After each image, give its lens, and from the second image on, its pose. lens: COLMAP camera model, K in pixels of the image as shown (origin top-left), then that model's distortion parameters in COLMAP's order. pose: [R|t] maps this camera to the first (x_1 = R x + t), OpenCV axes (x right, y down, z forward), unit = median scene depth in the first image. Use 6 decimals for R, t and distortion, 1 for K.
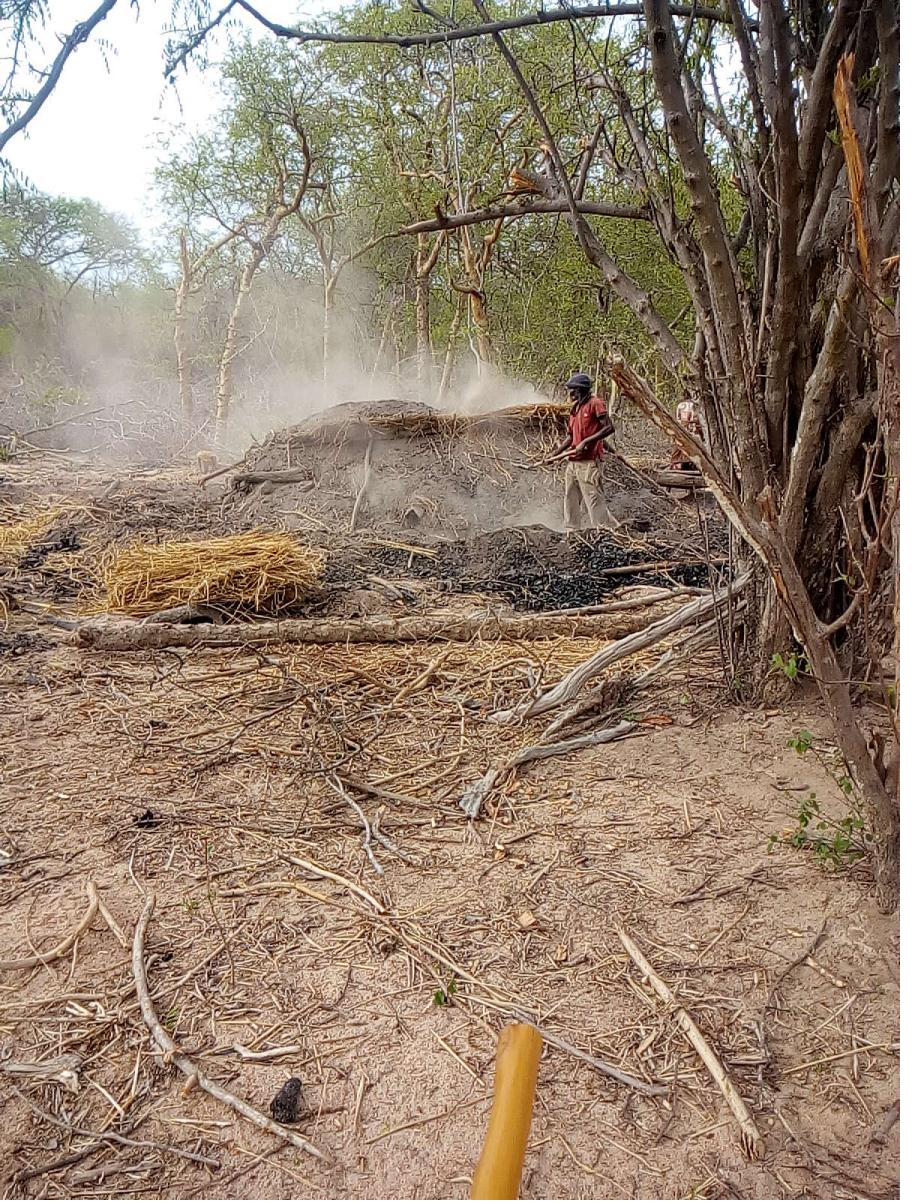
lens RADIAL K [[971.8, 0, 446.6], [0, 971.8, 633.6], [0, 0, 1]] dist [0.129945, -0.297465]
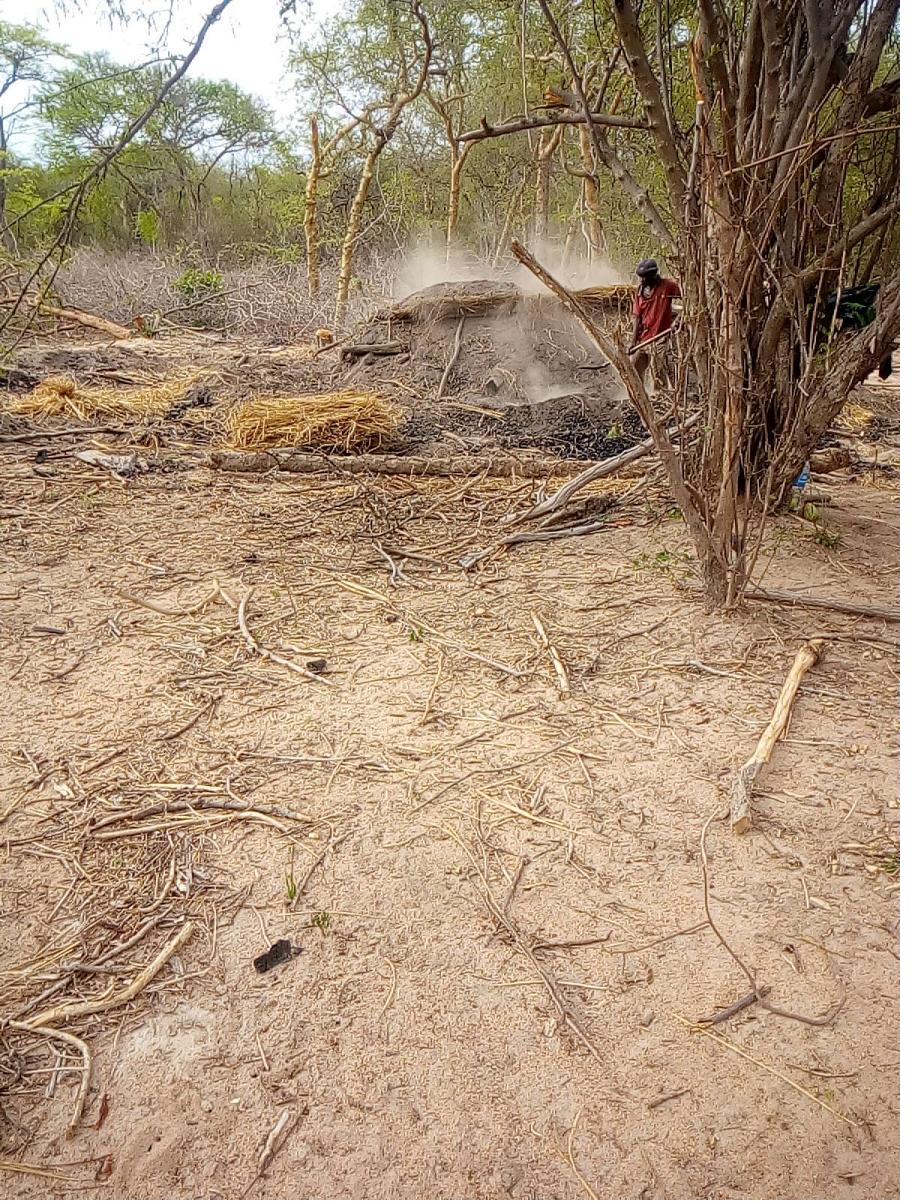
lens RADIAL K [[971.8, 0, 446.6], [0, 971.8, 633.6], [0, 0, 1]] dist [0.129945, -0.297465]
pose [[0.991463, 0.052093, -0.119529, 0.082337], [-0.039383, 0.993550, 0.106332, 0.060982], [0.124297, -0.100717, 0.987120, -0.212247]]
